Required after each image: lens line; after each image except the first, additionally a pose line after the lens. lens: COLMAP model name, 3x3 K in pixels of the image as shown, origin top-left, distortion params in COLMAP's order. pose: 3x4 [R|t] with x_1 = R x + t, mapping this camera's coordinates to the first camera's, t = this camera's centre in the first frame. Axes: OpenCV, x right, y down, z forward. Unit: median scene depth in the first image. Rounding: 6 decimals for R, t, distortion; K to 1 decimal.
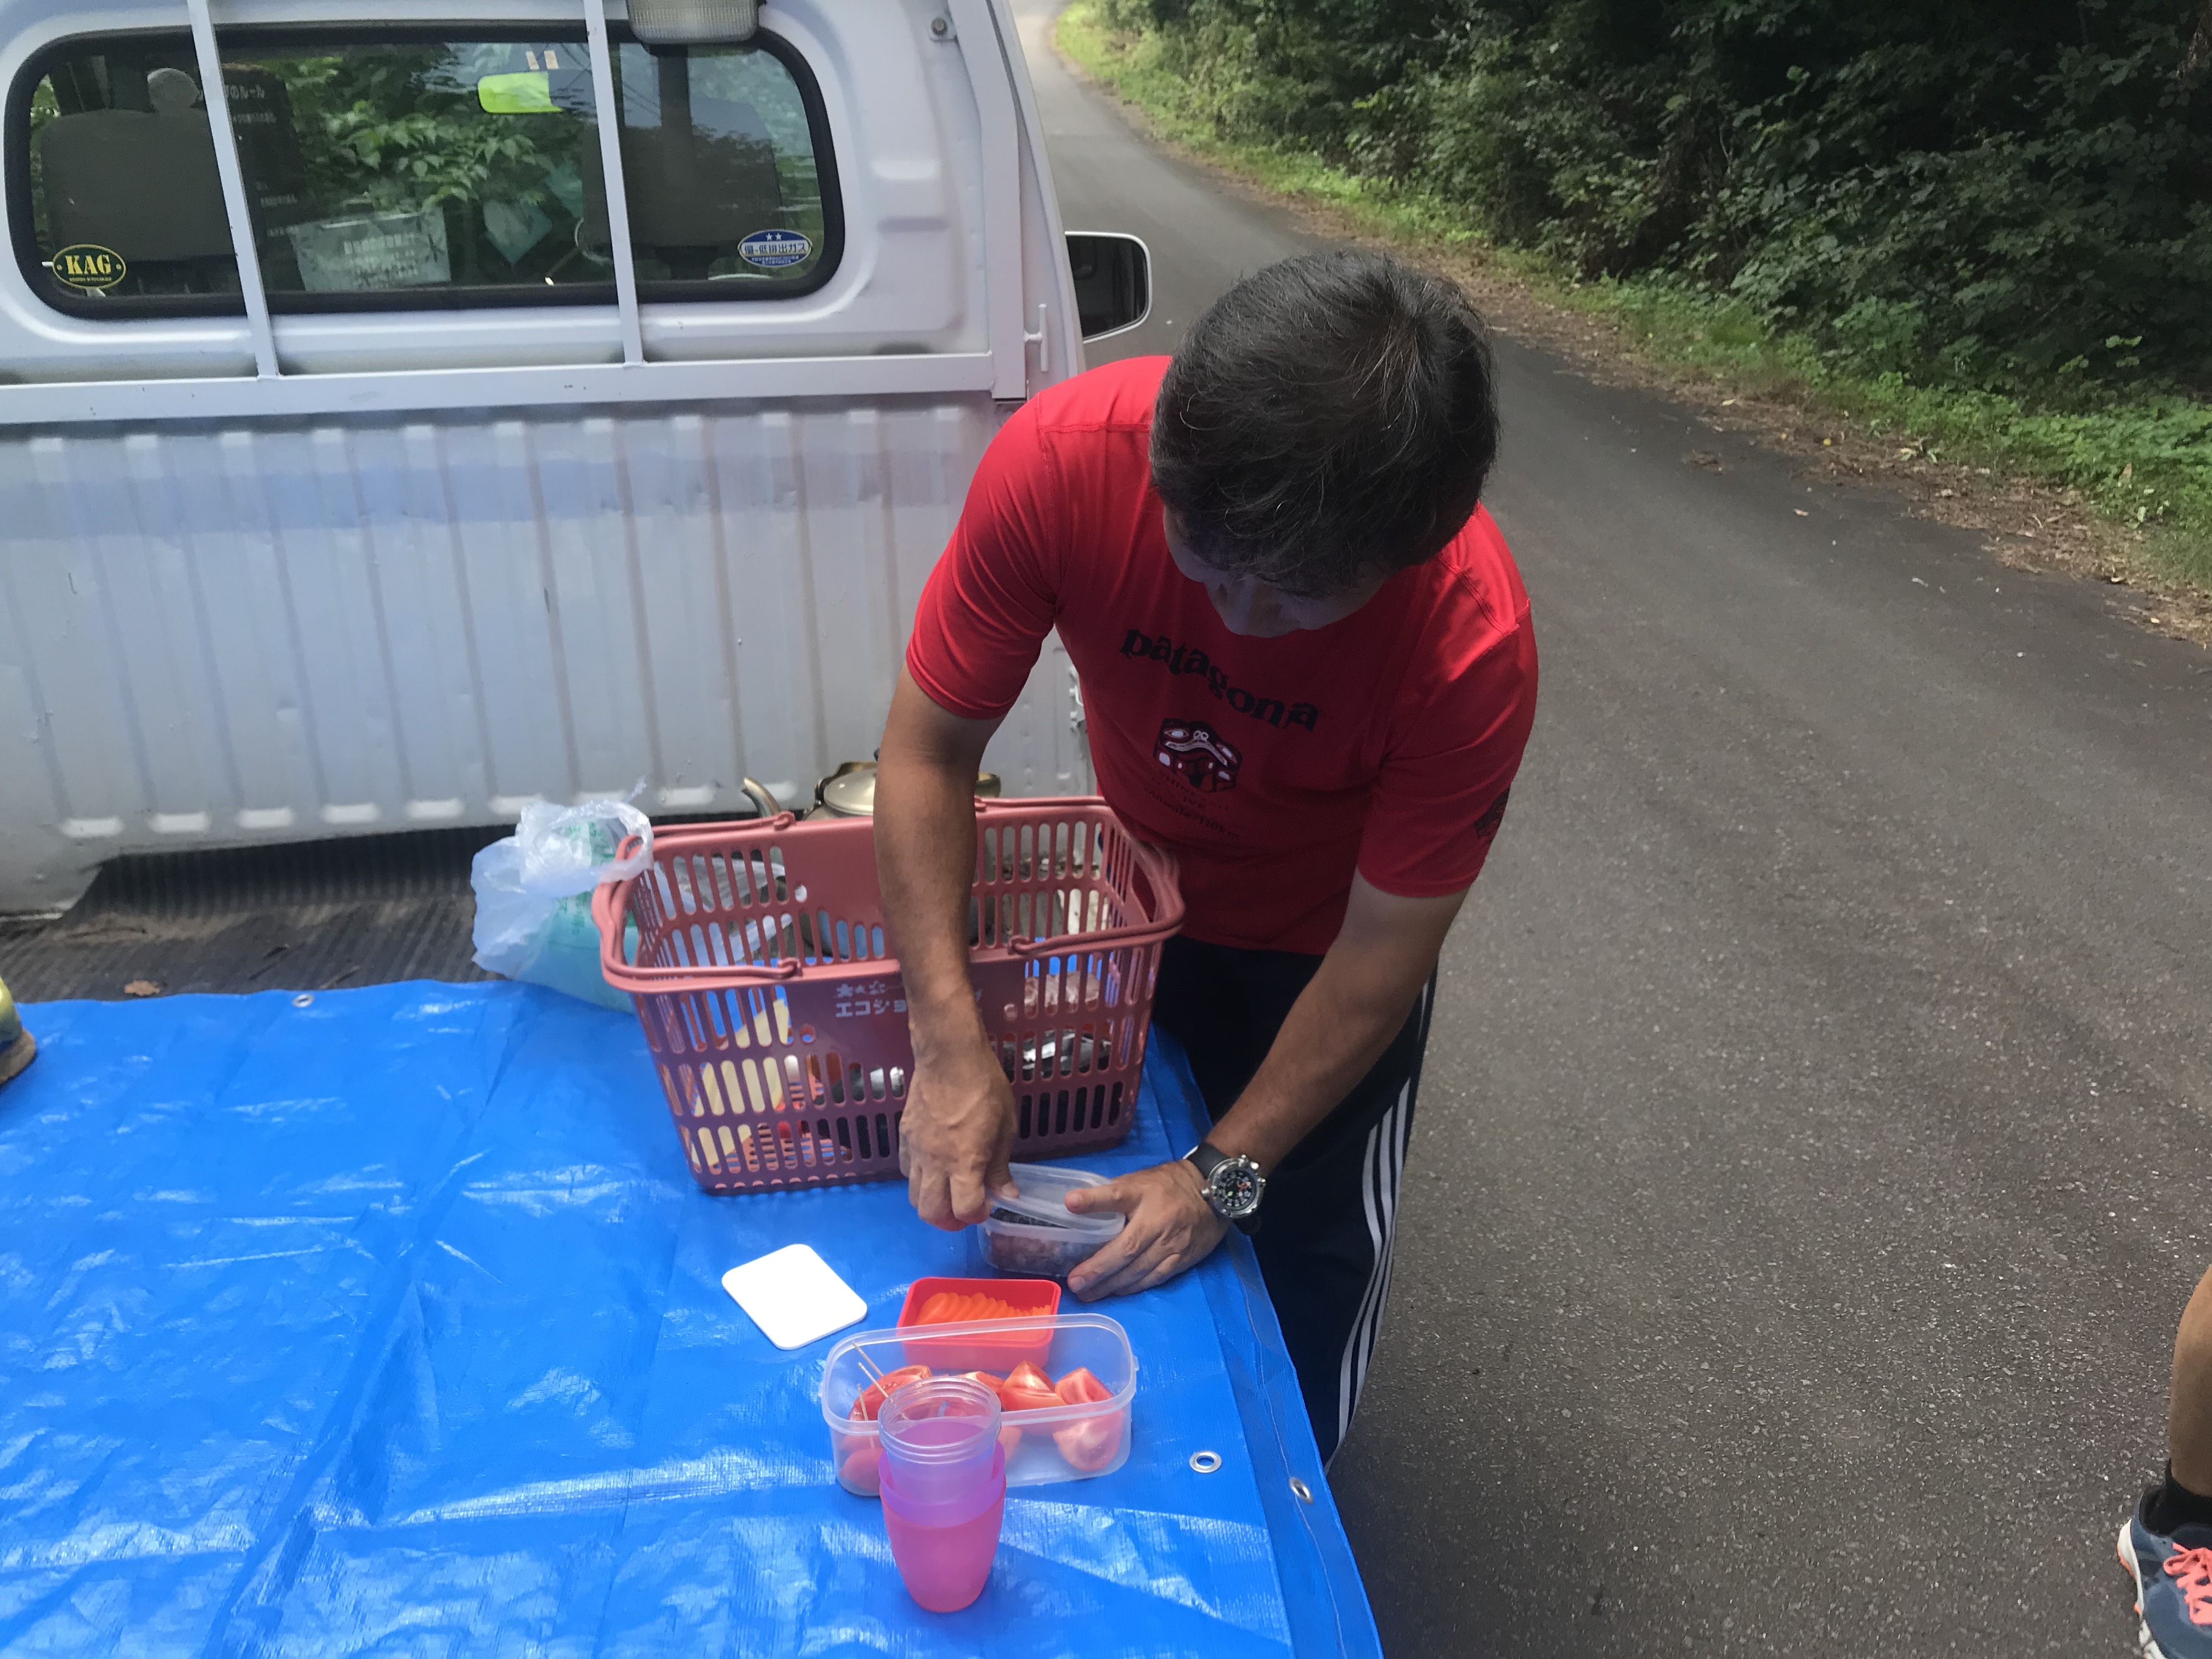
lens RADIAL K [[1795.3, 0, 1103.3], [0, 1795.3, 858.8], [0, 0, 1]] dist [0.031466, -0.004931]
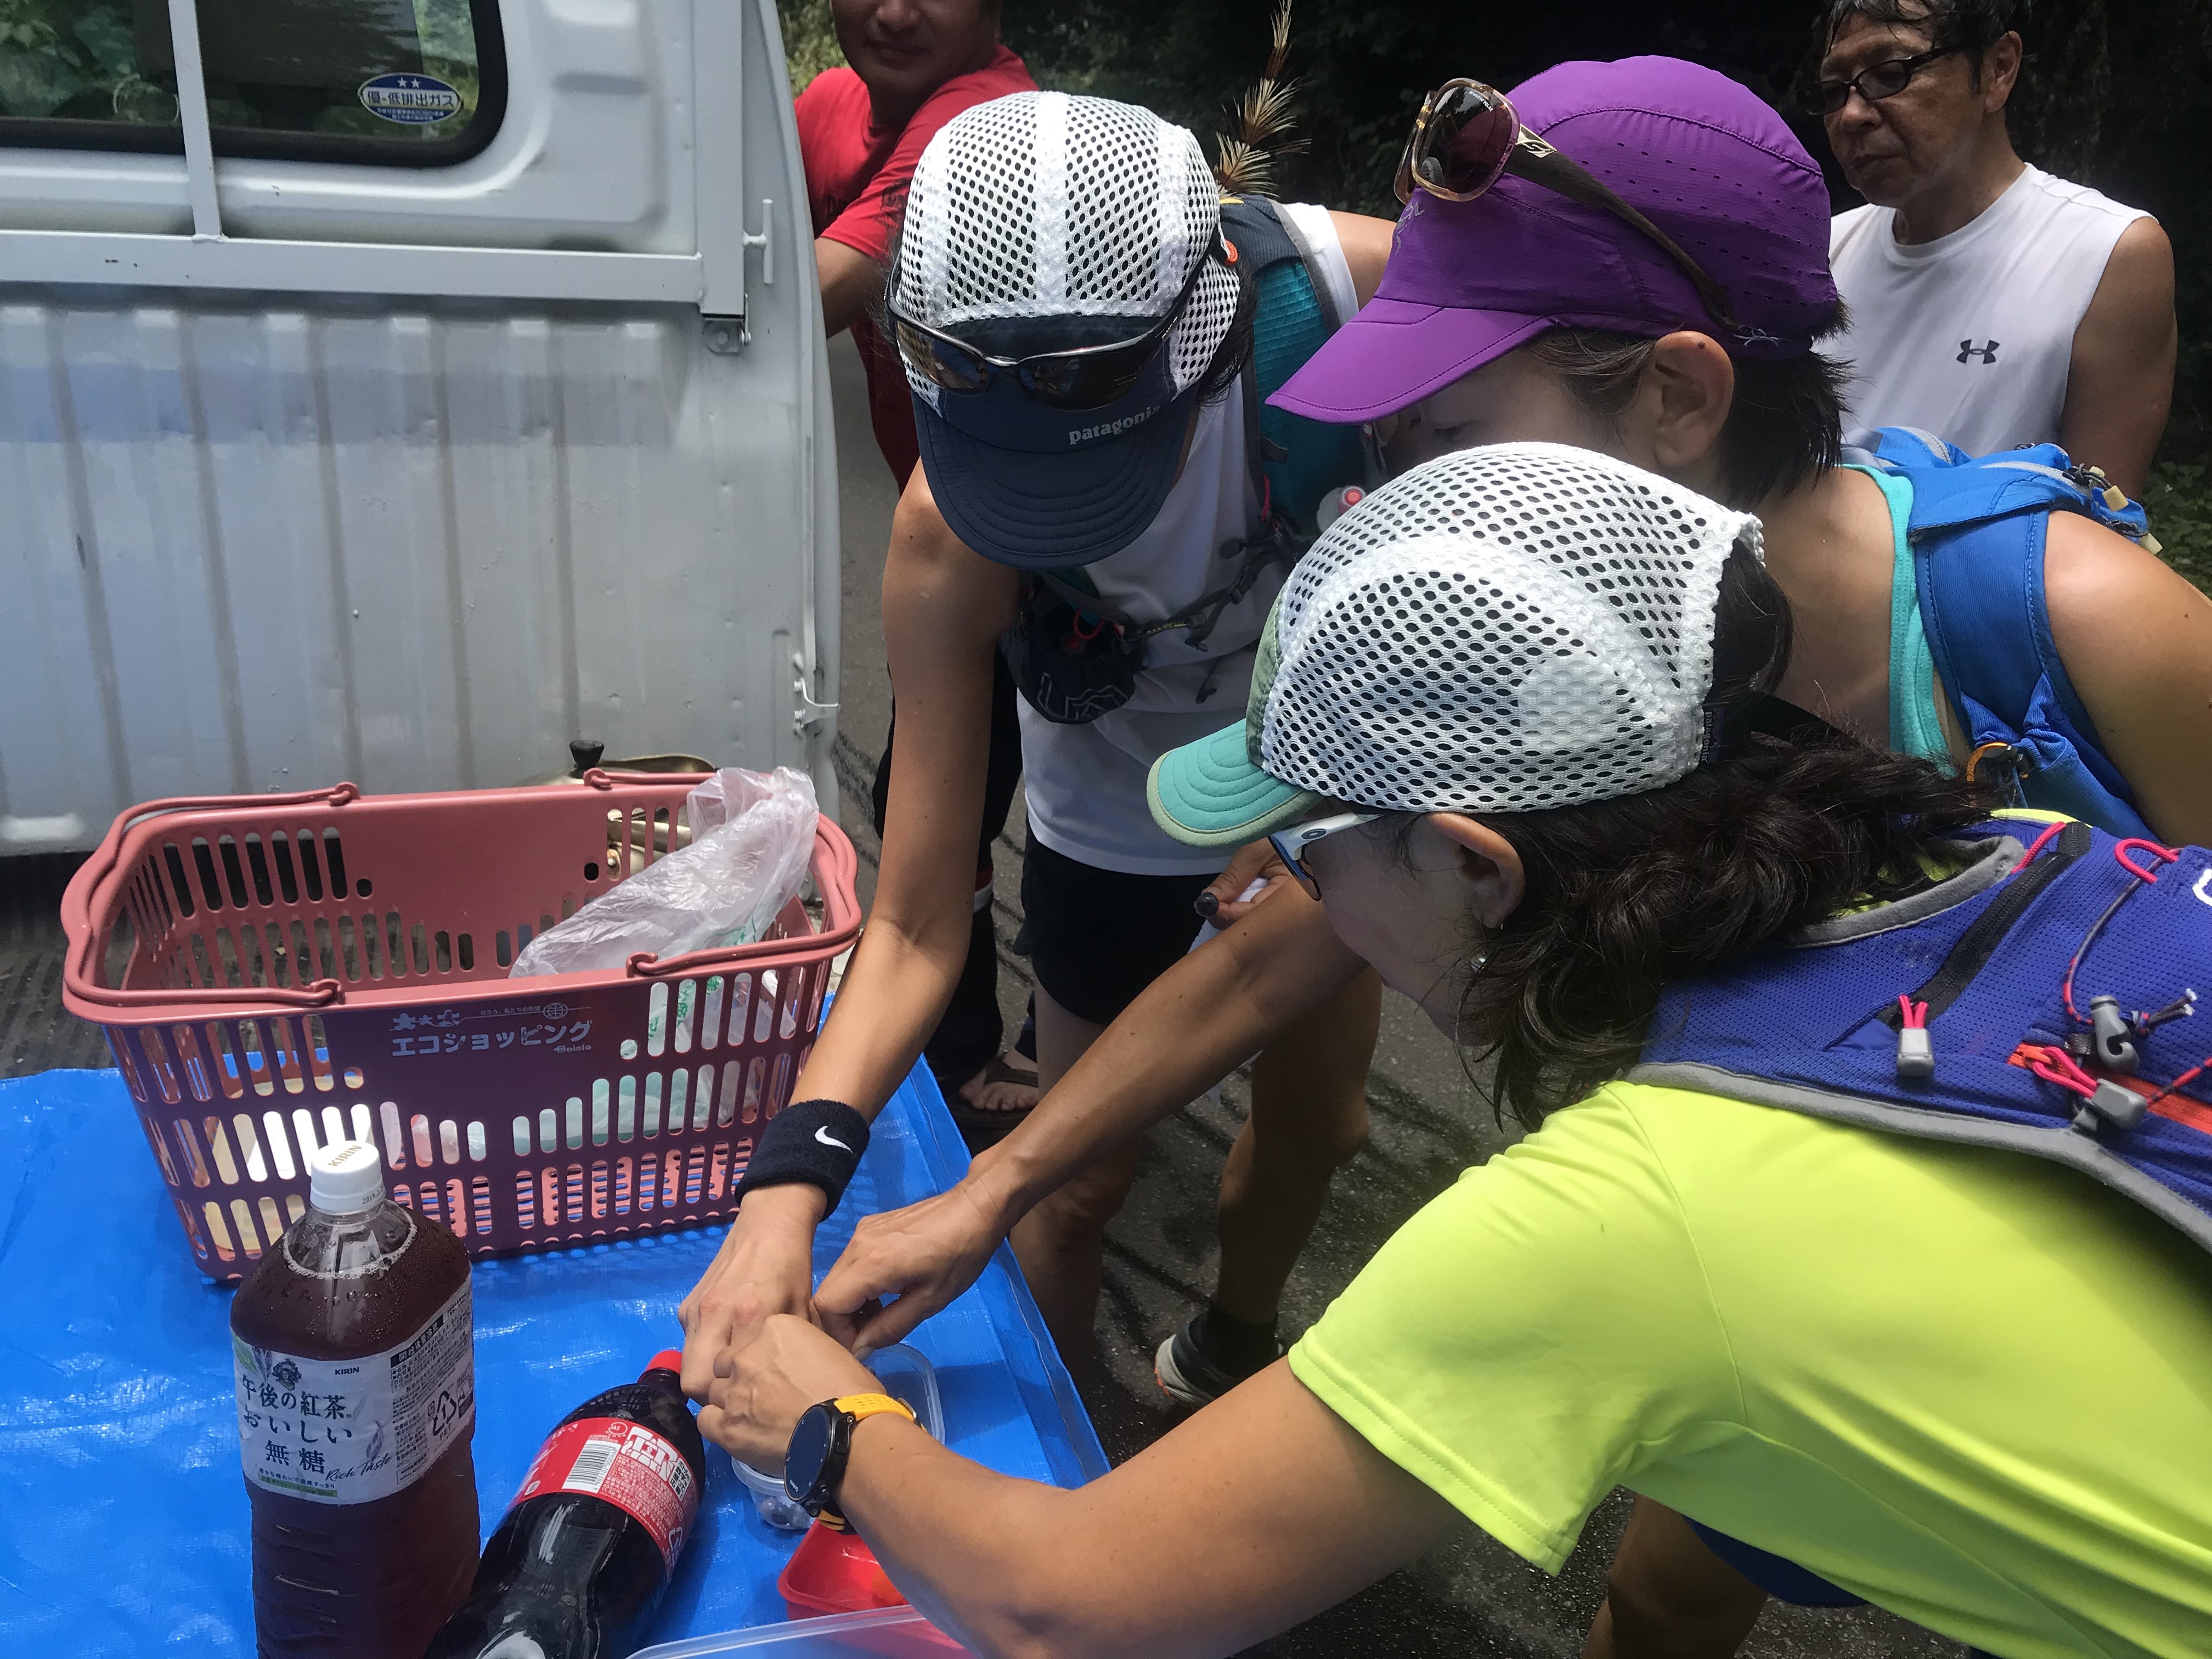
lens RADIAL K [[1832.7, 0, 1131.4], [0, 1832.7, 828.1], [0, 0, 1]] dist [0.007580, 0.000537]
pose [[0.973733, -0.005067, 0.227638, -0.062322], [0.008717, 0.999849, -0.015031, -0.016756], [-0.227527, 0.016621, 0.973630, 0.177792]]
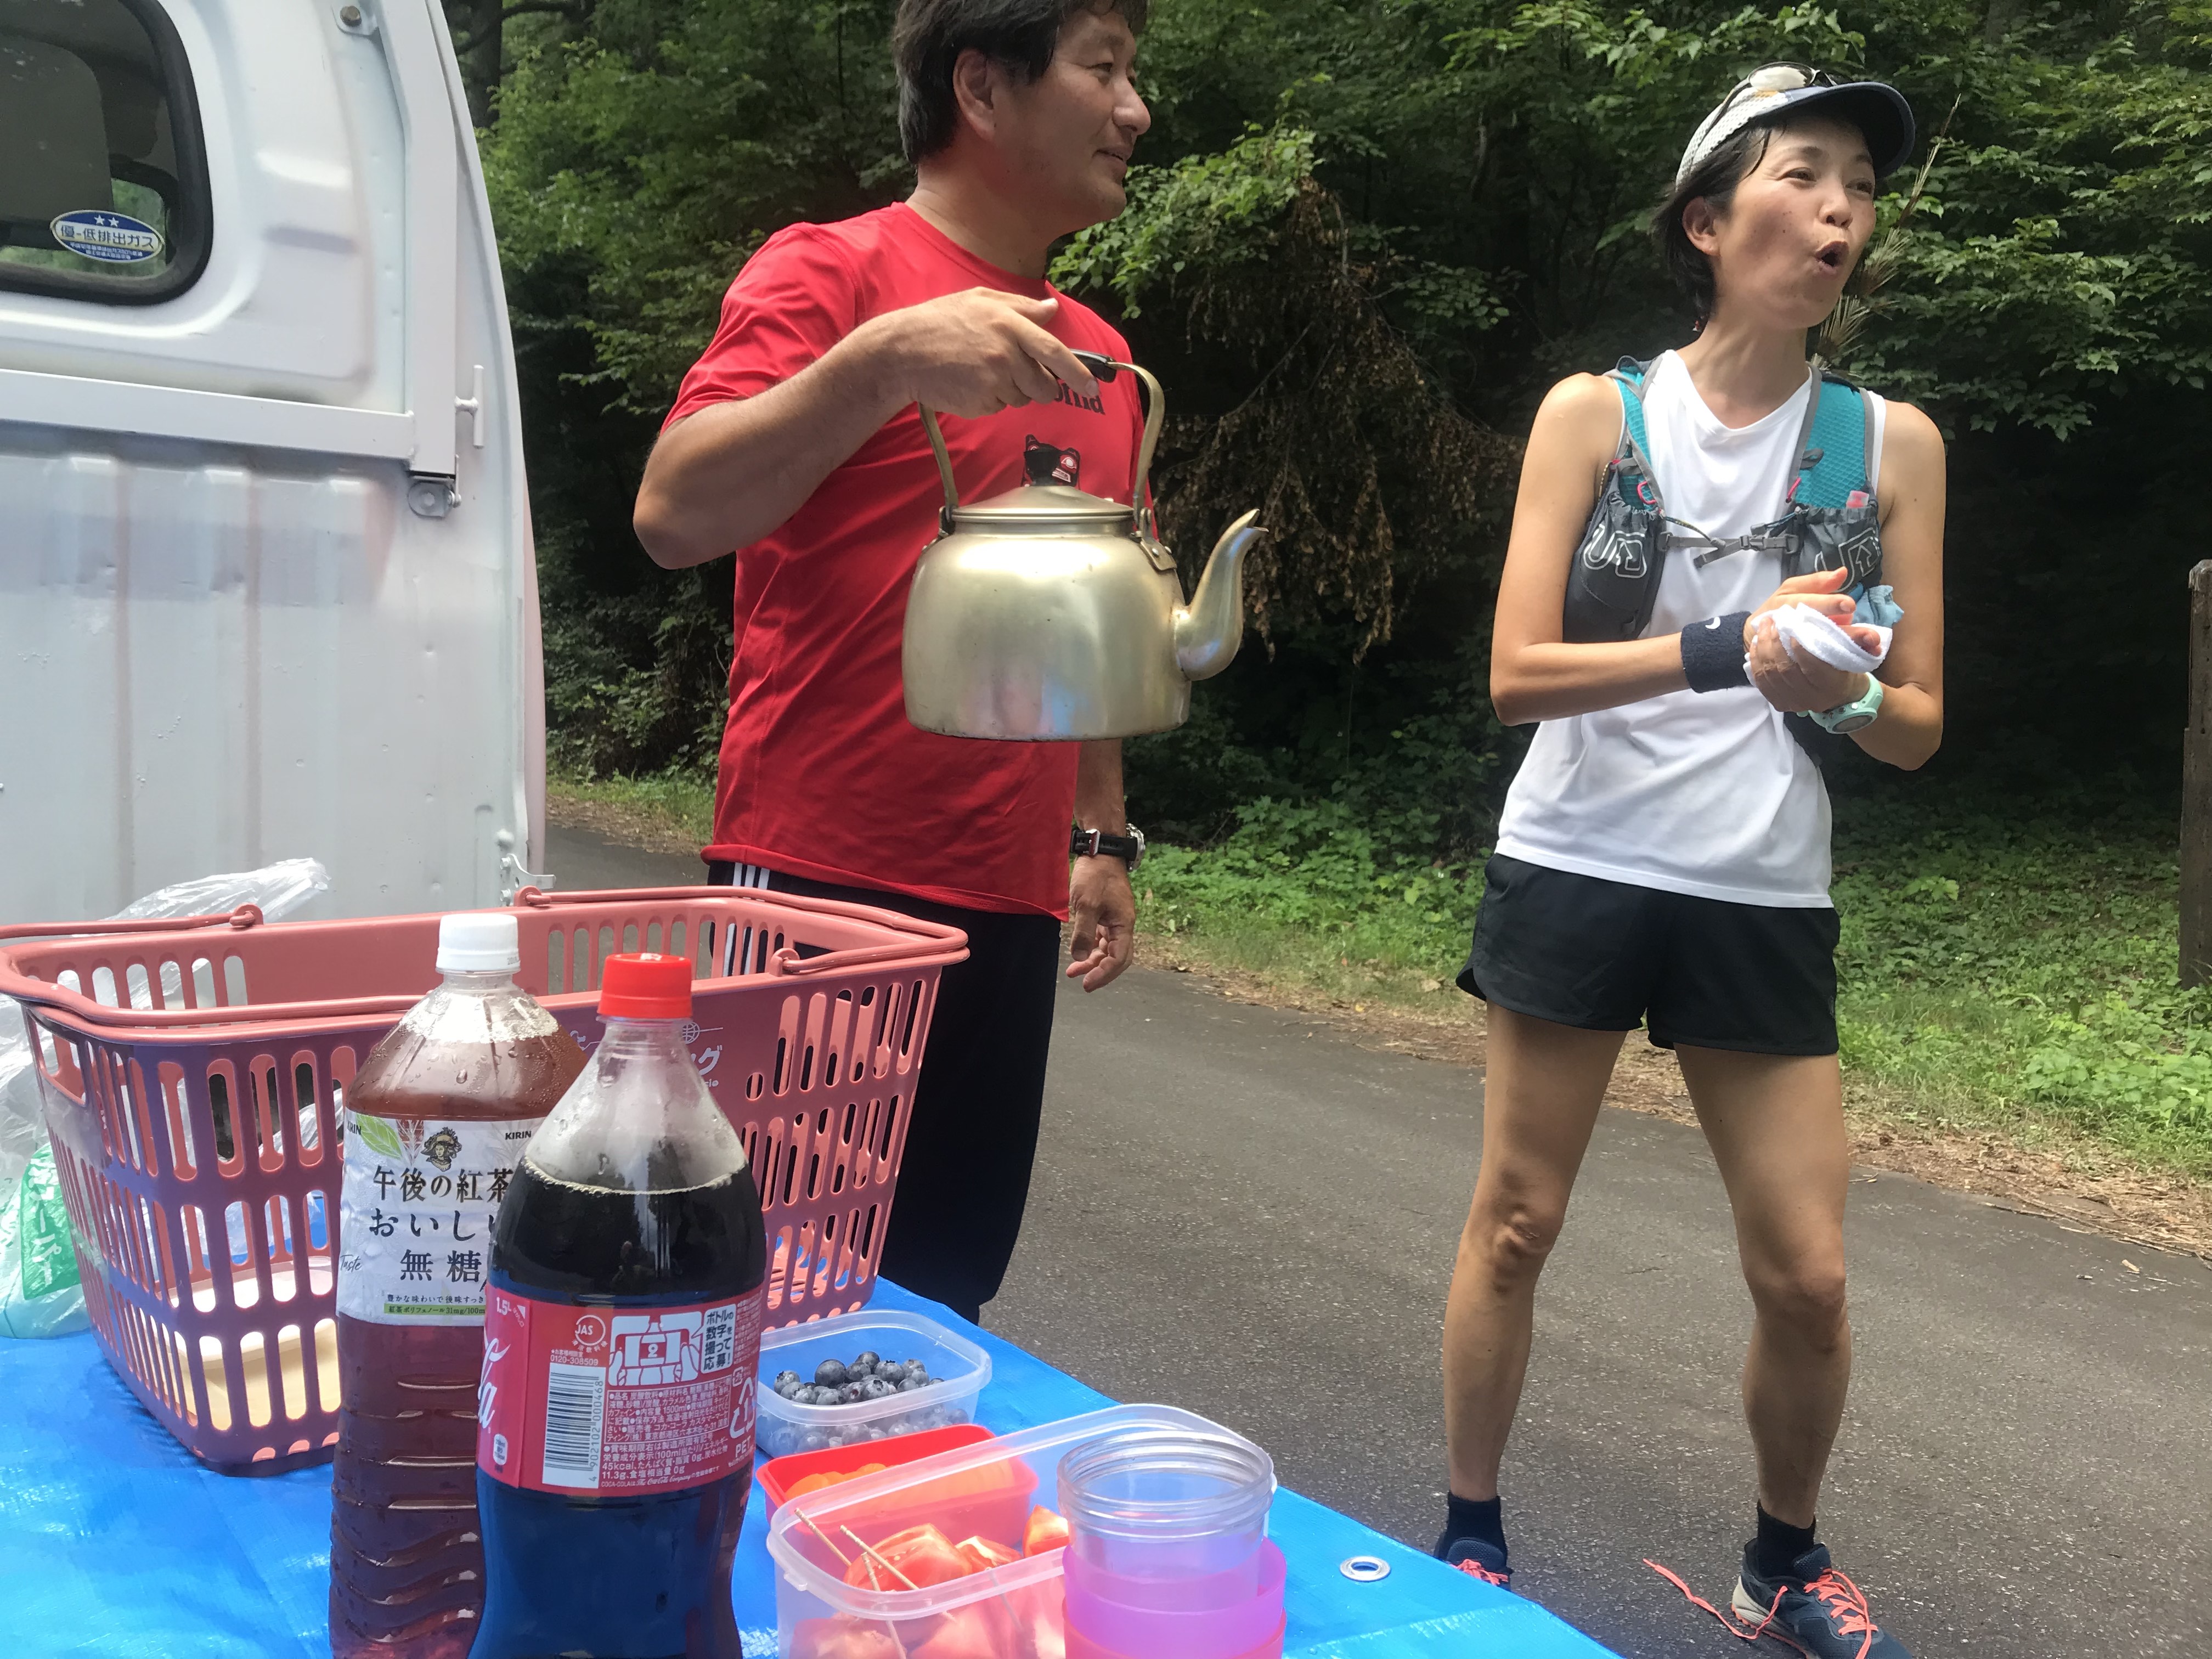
lens RADIAL K [[1812.6, 0, 1106.0], [0, 1812.6, 829.5], [0, 0, 1]] dist [0.060562, -0.074855]
pose [[0.850025, -0.002568, 0.526736, -0.223211], [0.163932, 0.951617, -0.259906, 0.145318], [-0.500584, 0.307275, 0.809319, 0.260711]]
